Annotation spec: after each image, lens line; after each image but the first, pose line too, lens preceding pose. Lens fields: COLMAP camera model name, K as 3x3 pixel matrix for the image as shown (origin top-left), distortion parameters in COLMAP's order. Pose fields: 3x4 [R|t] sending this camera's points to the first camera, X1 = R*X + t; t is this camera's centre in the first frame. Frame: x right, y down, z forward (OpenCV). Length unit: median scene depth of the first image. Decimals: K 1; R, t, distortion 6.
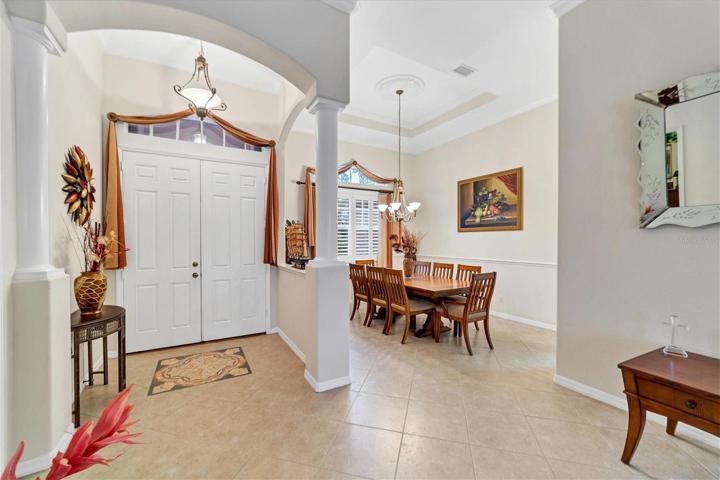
lens RADIAL K [[287.7, 0, 360.2], [0, 287.7, 243.4], [0, 0, 1]] dist [-0.000158, 0.000069]
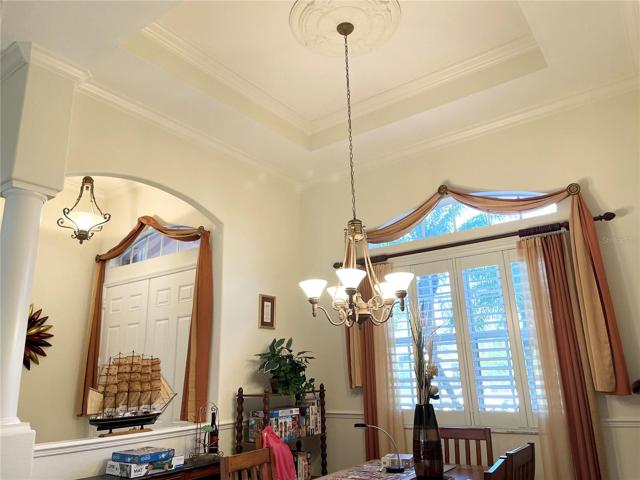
lens RADIAL K [[489.7, 0, 320.0], [0, 489.7, 240.0], [0, 0, 1]] dist [0.047883, -0.070460]
pose [[0.414758, -0.248638, -0.875303, 0.953413], [0.025341, 0.964727, -0.262031, -0.020584], [0.909579, 0.086498, 0.406429, 0.928634]]
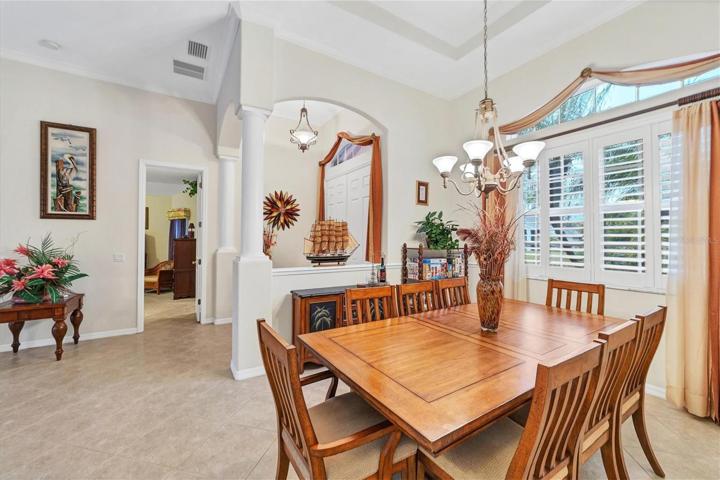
lens RADIAL K [[286.5, 0, 353.6], [0, 286.5, 231.8], [0, 0, 1]] dist [-0.000920, 0.000114]
pose [[0.022434, -0.021959, -0.999507, 0.763470], [-0.013348, 0.999663, -0.022262, -0.007599], [0.999659, 0.013841, 0.022133, 1.075344]]
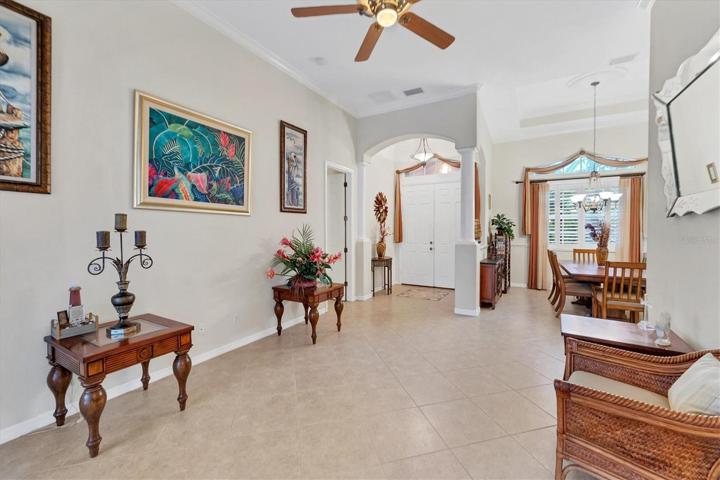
lens RADIAL K [[286.5, 0, 353.6], [0, 286.5, 231.8], [0, 0, 1]] dist [-0.000920, 0.000114]
pose [[0.493186, 0.006184, -0.869902, 0.810205], [-0.010861, 0.999941, 0.000950, 0.009466], [0.869856, 0.008980, 0.493224, -0.329170]]
